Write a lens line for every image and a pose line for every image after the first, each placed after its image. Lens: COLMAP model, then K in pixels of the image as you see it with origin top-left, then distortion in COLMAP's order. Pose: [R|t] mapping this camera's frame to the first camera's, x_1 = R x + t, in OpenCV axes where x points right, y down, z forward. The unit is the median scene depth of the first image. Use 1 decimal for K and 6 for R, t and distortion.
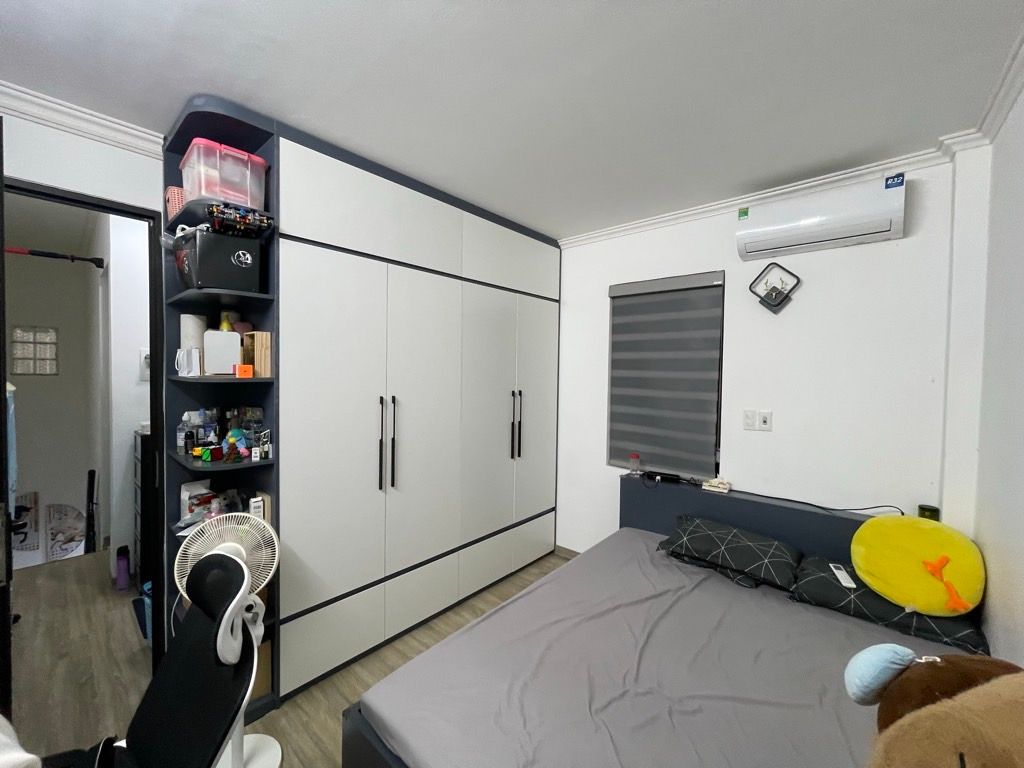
lens RADIAL K [[415.1, 0, 512.0], [0, 415.1, 384.0], [0, 0, 1]] dist [-0.007371, 0.005837]
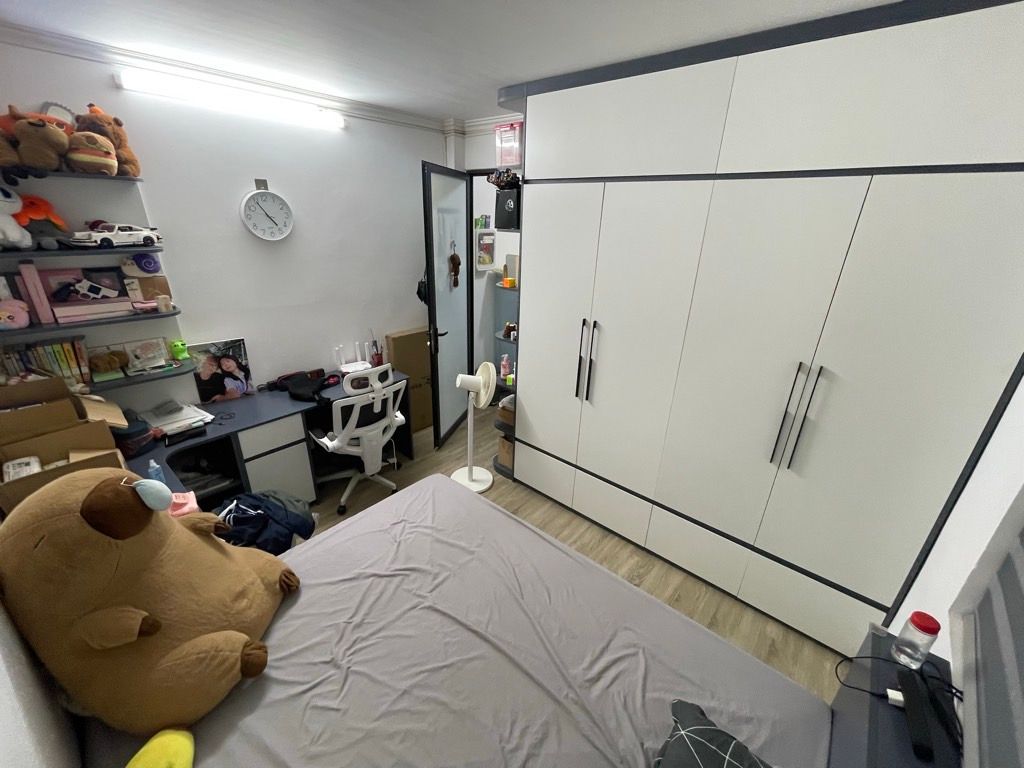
lens RADIAL K [[415.1, 0, 512.0], [0, 415.1, 384.0], [0, 0, 1]] dist [-0.007371, 0.005837]
pose [[-0.001462, 0.362506, -0.931980, 0.758510], [-0.065433, 0.929949, 0.361819, -0.188097], [0.997856, 0.061511, 0.022360, 0.782982]]
